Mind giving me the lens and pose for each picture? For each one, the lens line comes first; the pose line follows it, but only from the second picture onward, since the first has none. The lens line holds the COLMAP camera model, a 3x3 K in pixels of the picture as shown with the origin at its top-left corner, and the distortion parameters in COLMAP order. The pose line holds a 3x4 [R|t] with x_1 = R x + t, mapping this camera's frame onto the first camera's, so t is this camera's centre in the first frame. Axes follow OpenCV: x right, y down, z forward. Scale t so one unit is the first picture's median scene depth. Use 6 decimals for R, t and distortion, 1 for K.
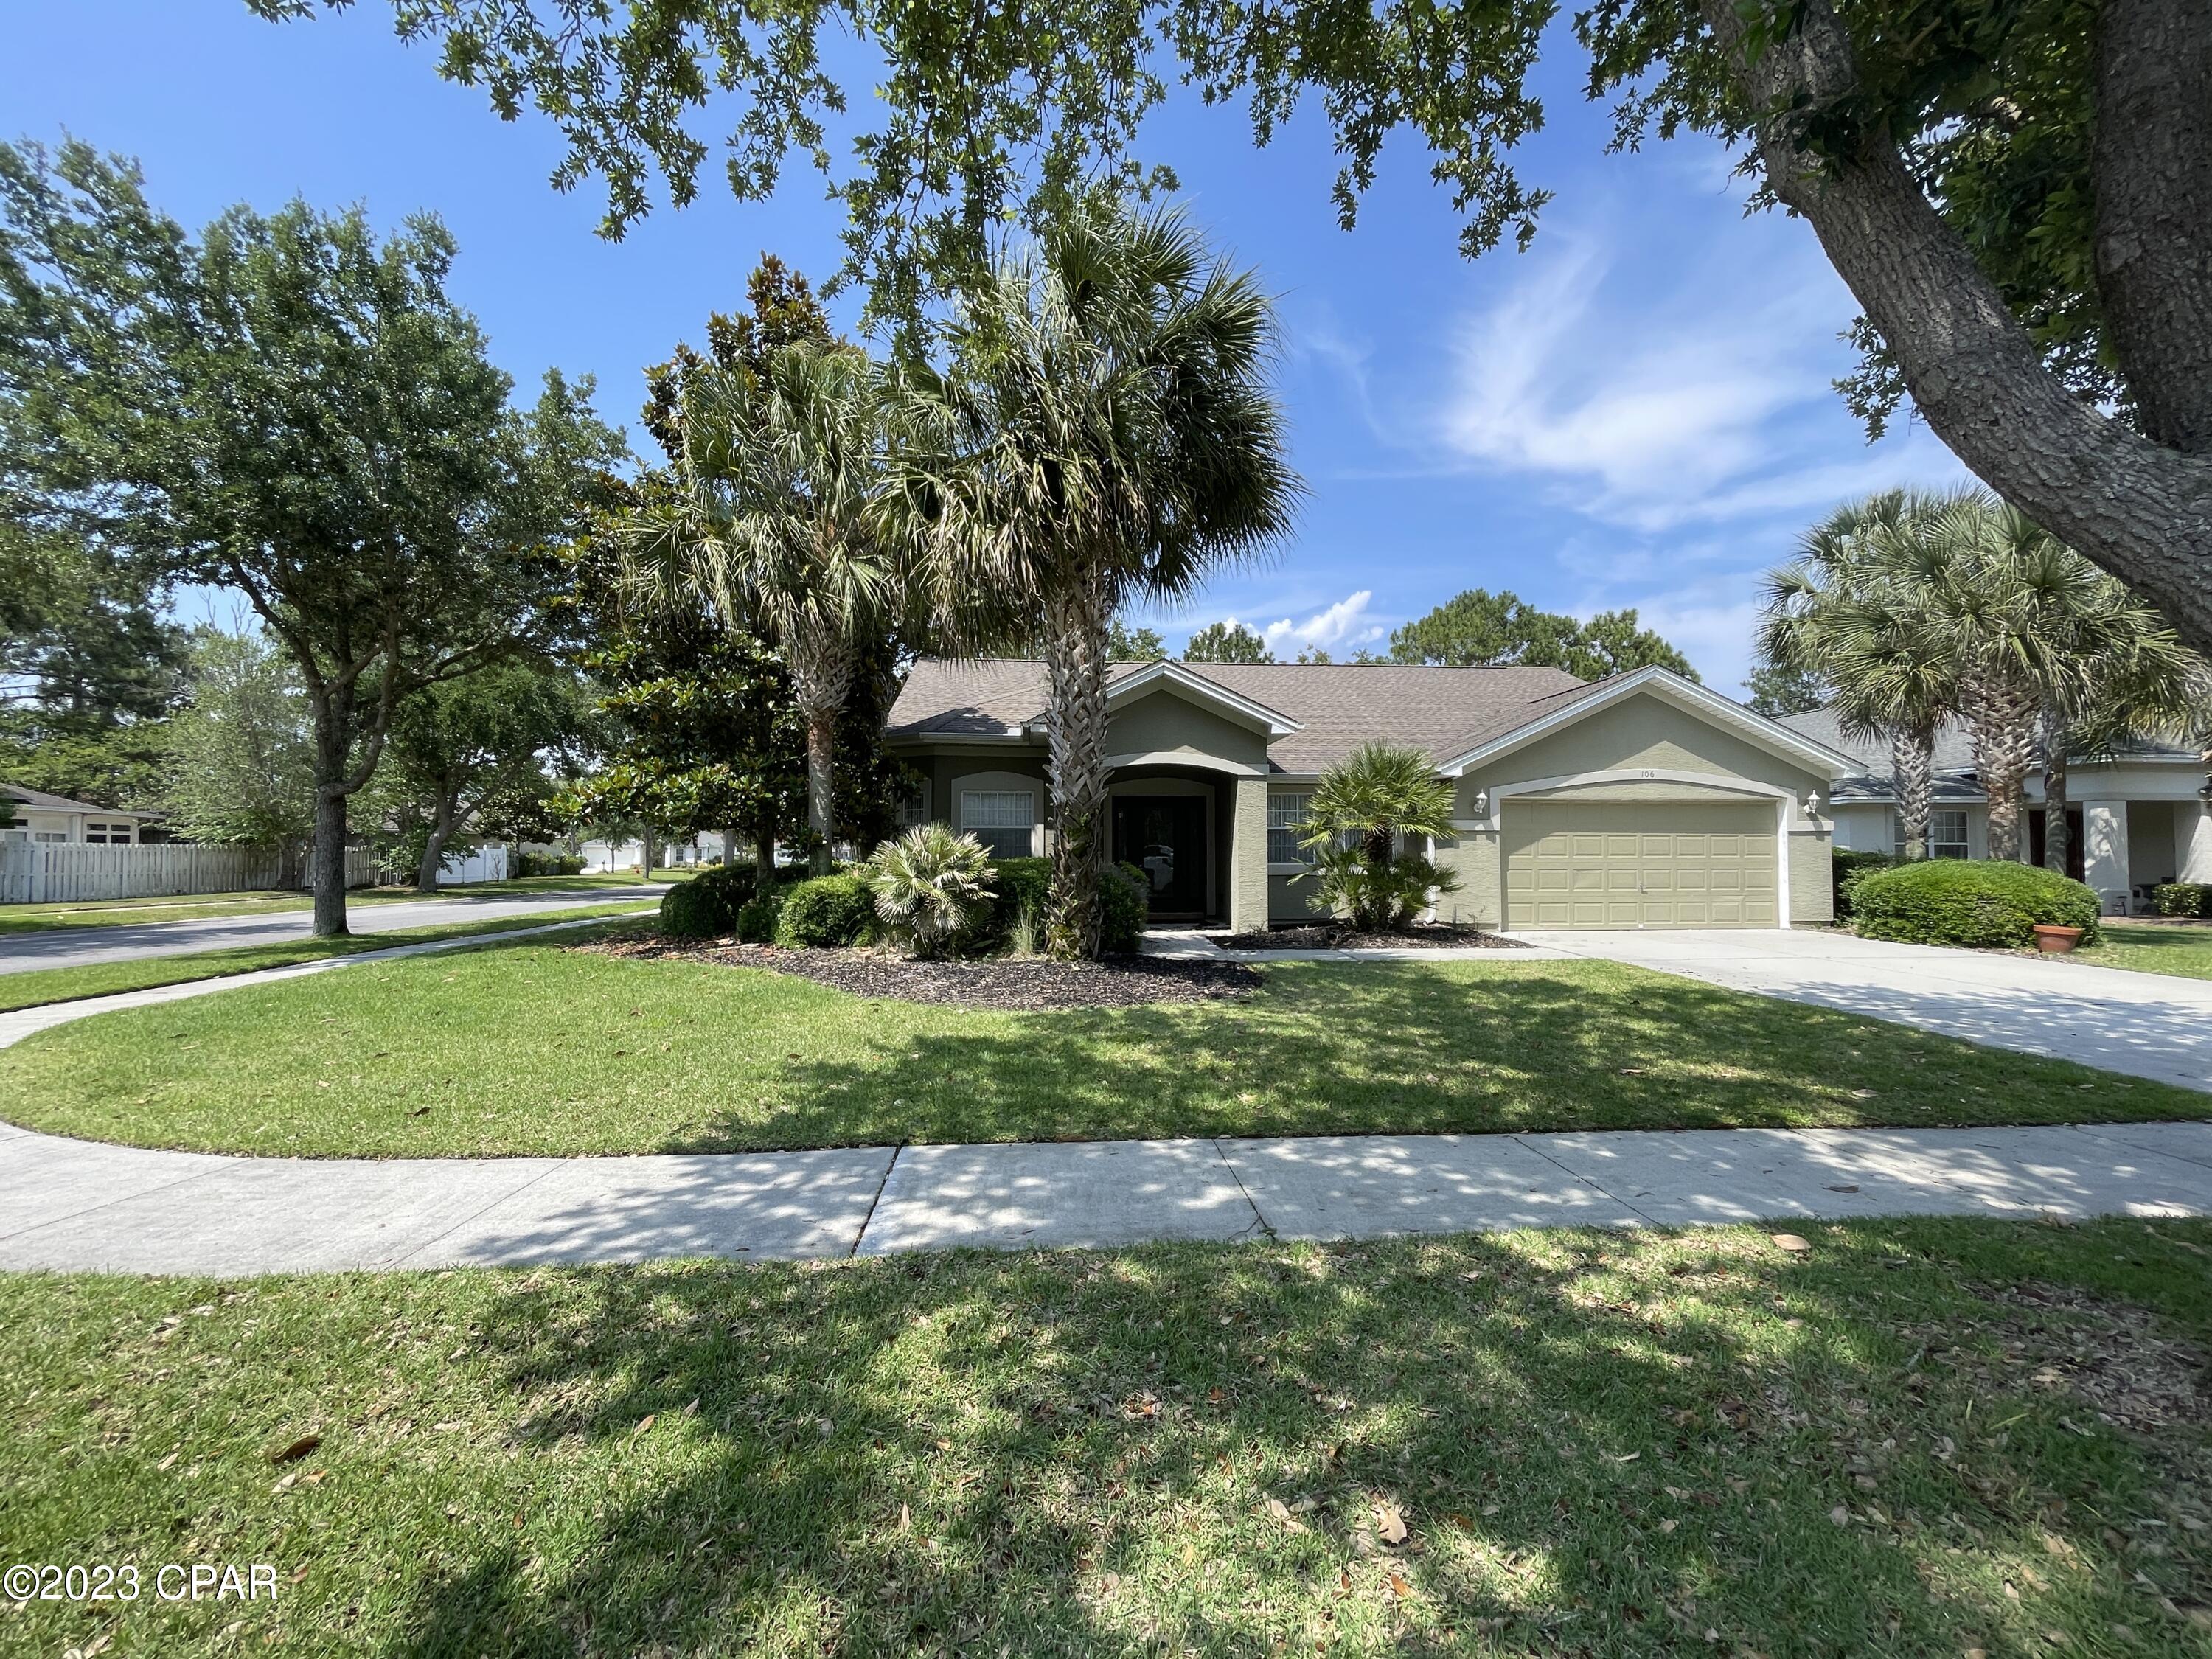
lens RADIAL K [[920.8, 0, 1093.5], [0, 920.8, 821.4], [0, 0, 1]] dist [0.000897, -0.000103]
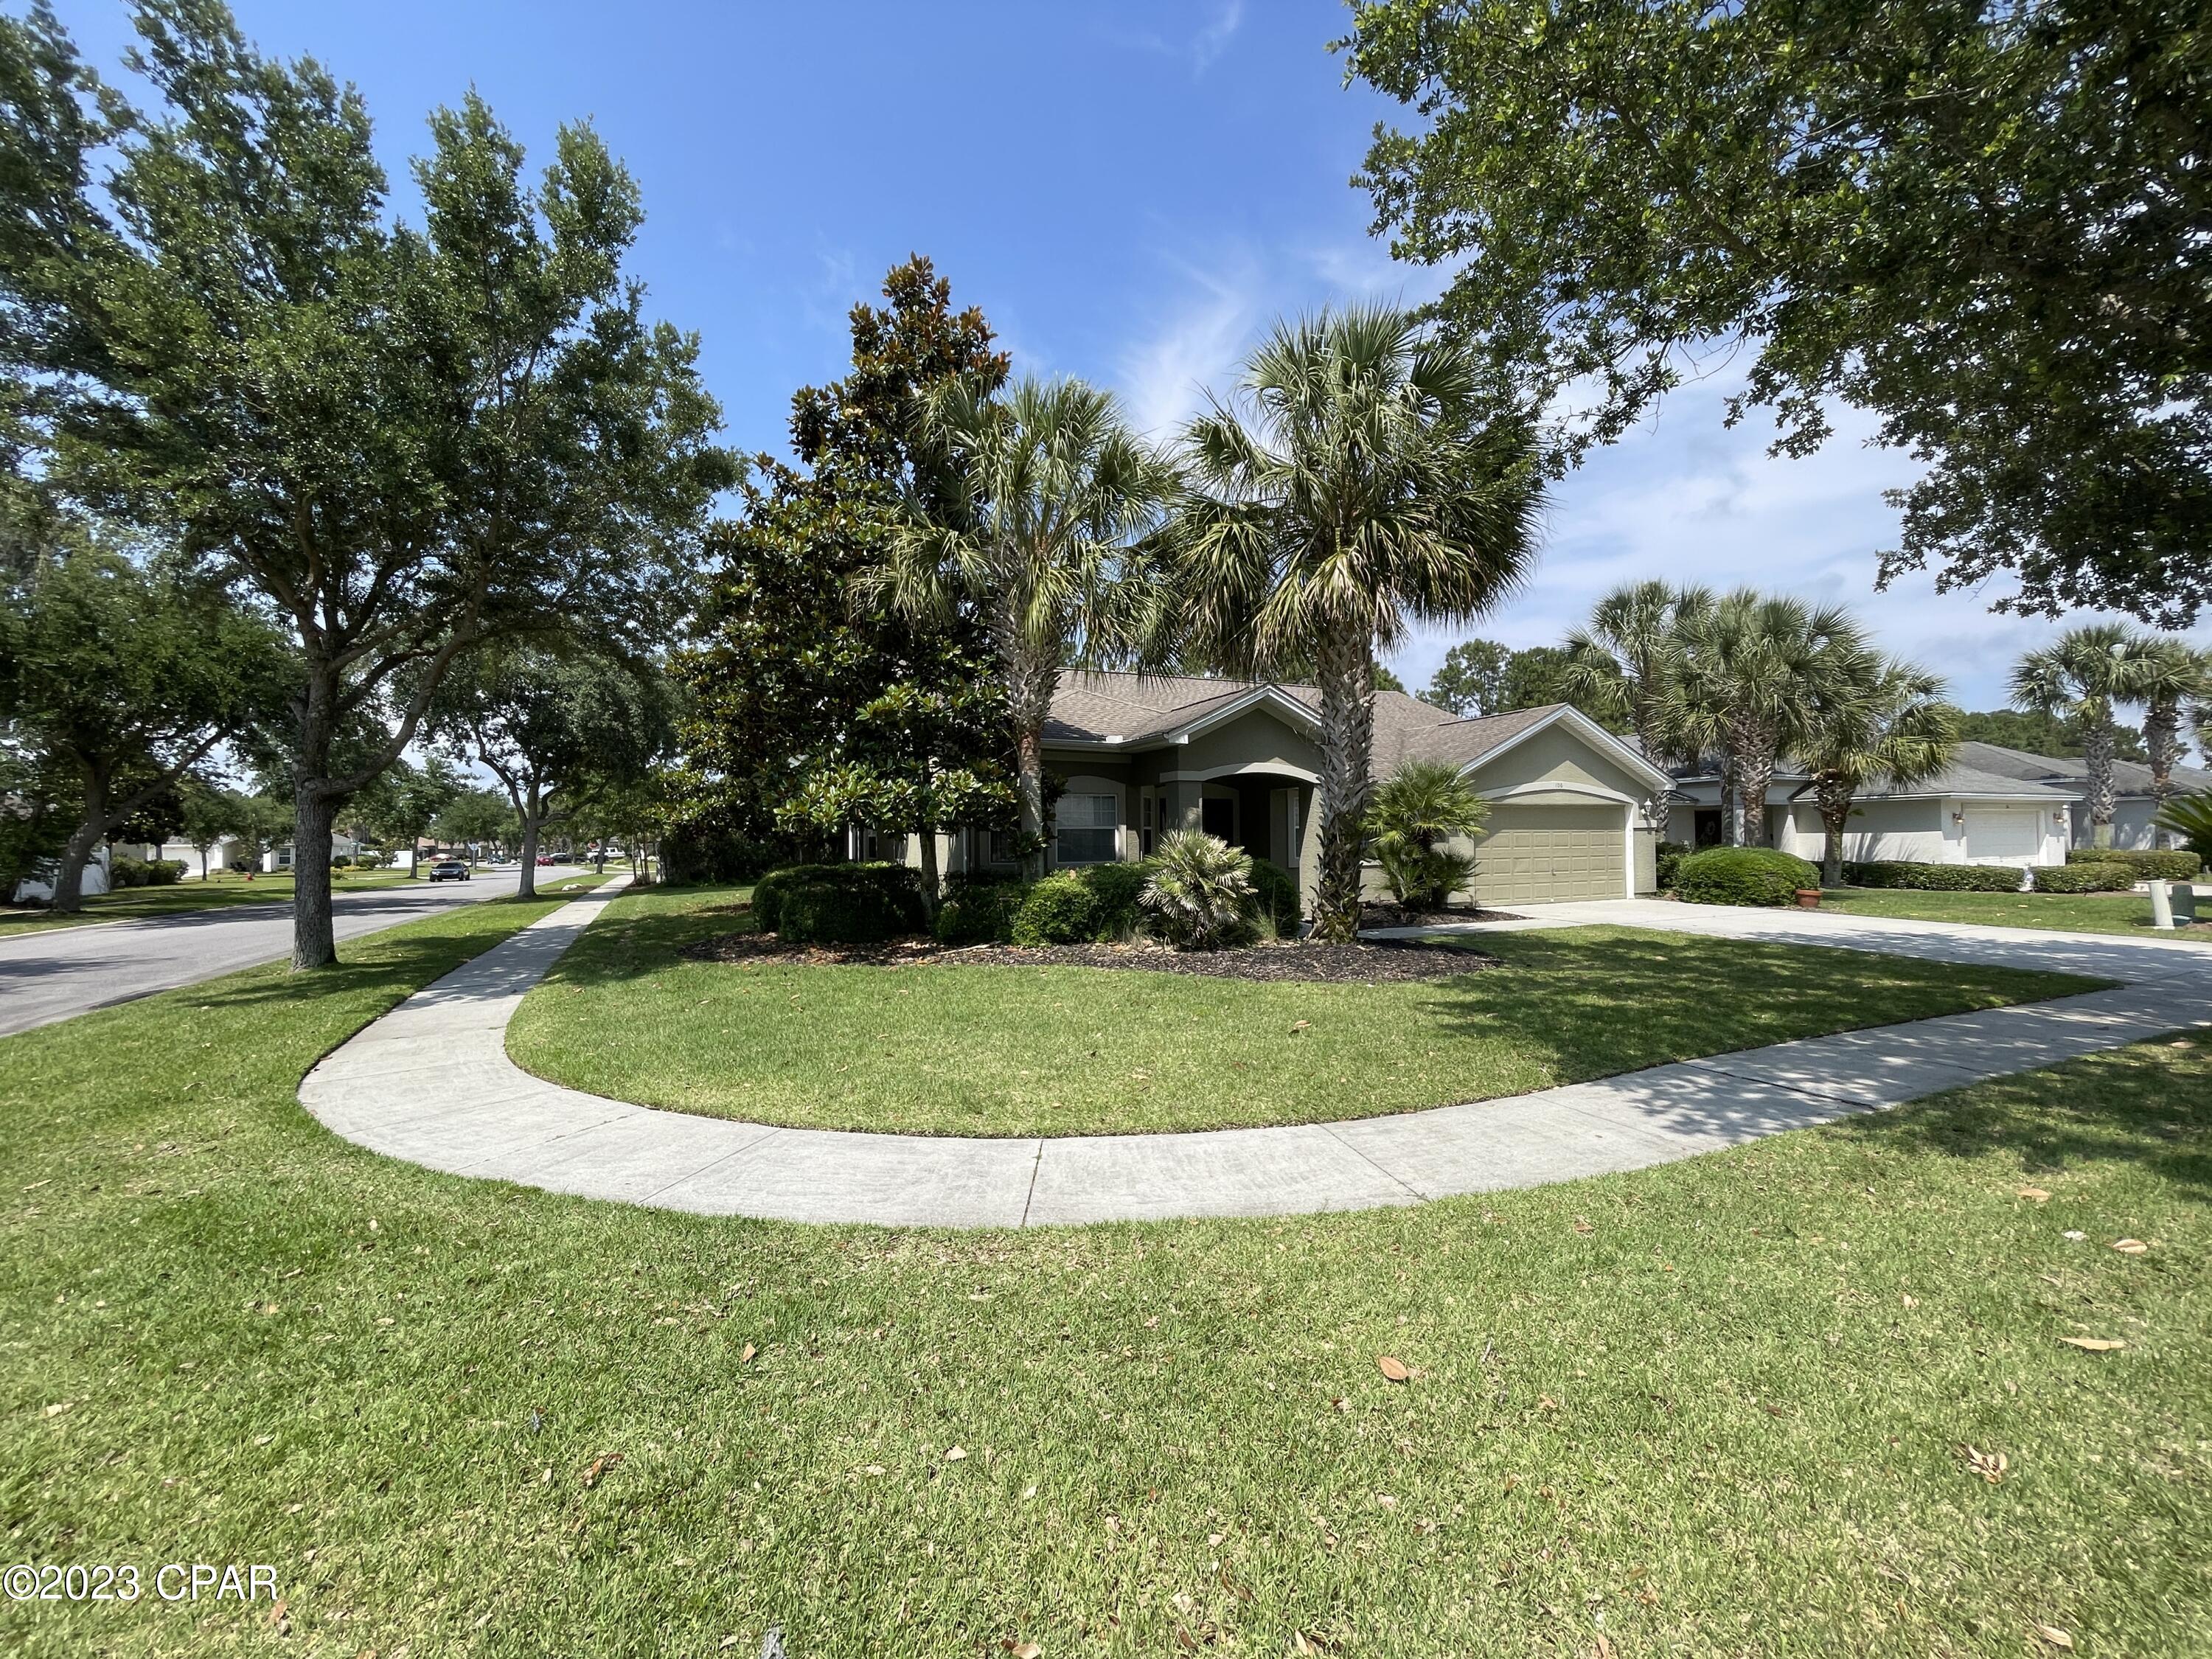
lens RADIAL K [[920.8, 0, 1093.5], [0, 920.8, 821.4], [0, 0, 1]] dist [0.000897, -0.000103]
pose [[0.935601, -0.003081, 0.353046, -0.497699], [-0.000674, 0.999945, 0.010512, -0.013086], [-0.353059, -0.010073, 0.935547, -0.008289]]
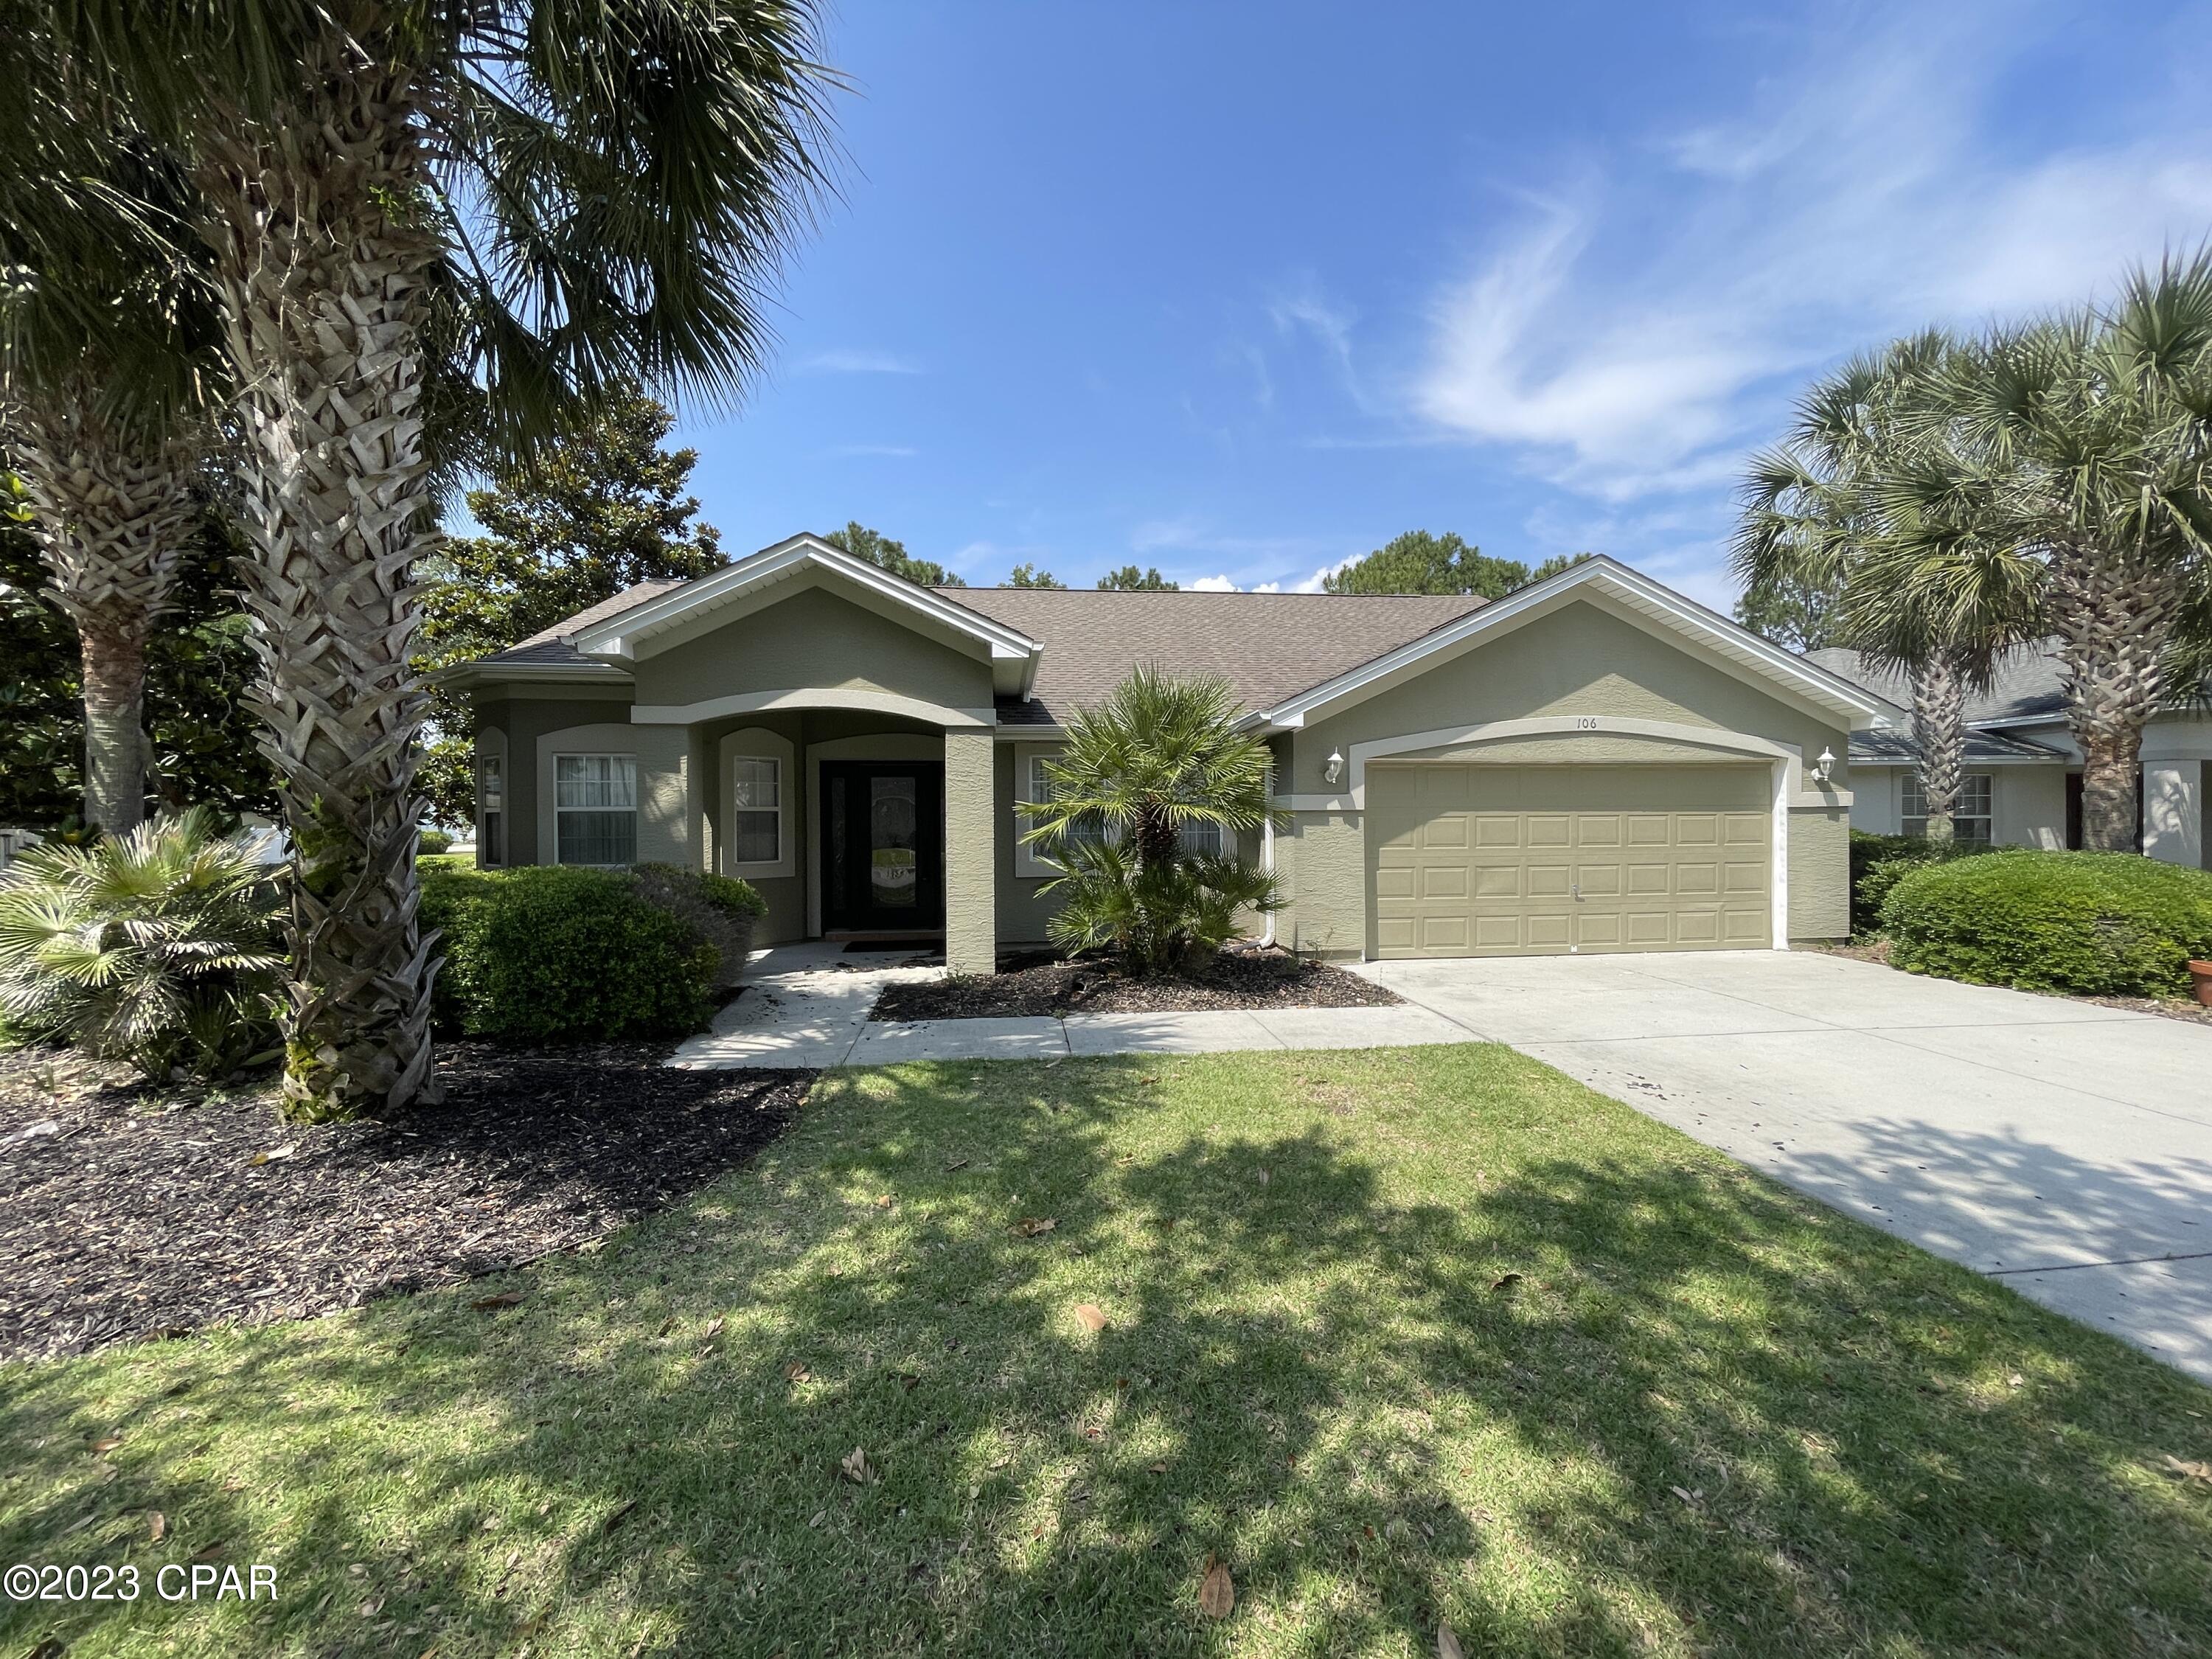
lens RADIAL K [[894.8, 0, 1114.8], [0, 894.8, 821.3], [0, 0, 1]] dist [0.016896, -0.007696]
pose [[0.999087, -0.008049, 0.041964, 0.231106], [0.006503, 0.999300, 0.036849, -0.006683], [-0.042231, -0.036543, 0.998439, 0.359322]]
